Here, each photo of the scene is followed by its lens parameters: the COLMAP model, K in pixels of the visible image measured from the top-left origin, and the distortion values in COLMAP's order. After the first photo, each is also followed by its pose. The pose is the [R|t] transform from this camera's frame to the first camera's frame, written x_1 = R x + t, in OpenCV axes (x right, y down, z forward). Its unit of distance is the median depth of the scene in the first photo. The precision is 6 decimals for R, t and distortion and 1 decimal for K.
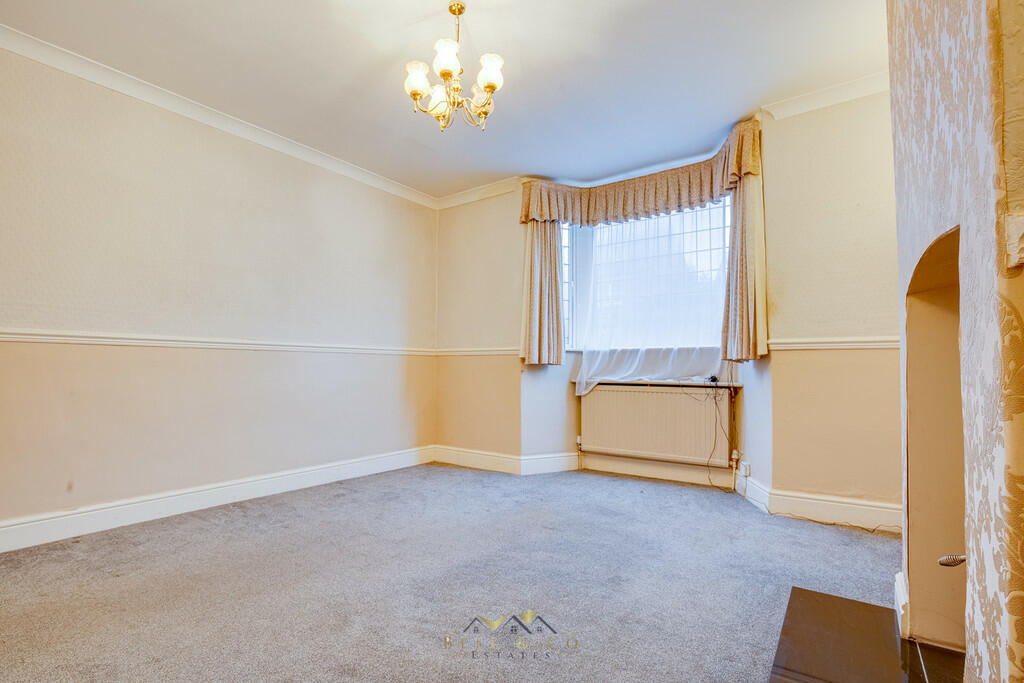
lens RADIAL K [[494.6, 0, 512.0], [0, 494.6, 341.5], [0, 0, 1]] dist [-0.001819, 0.000007]
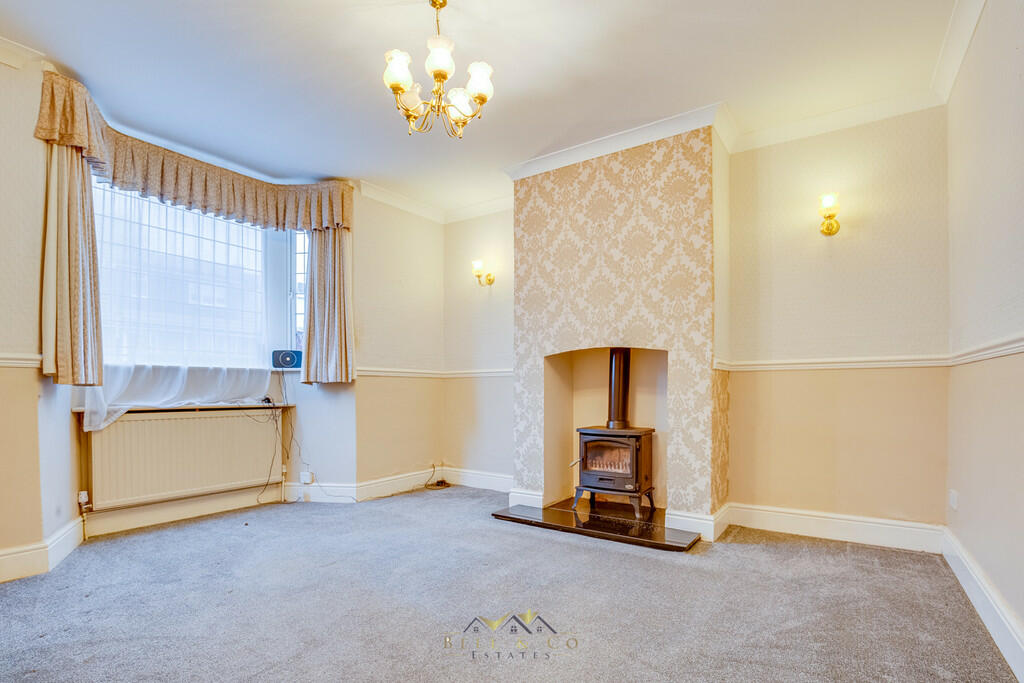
lens RADIAL K [[495.5, 0, 510.3], [0, 495.5, 377.3], [0, 0, 1]] dist [-0.000333, 0.000551]
pose [[-0.002677, 0.018333, 0.999828, -0.587697], [-0.052777, 0.998436, -0.018448, 0.019647], [-0.998603, -0.052817, -0.001706, 0.471620]]
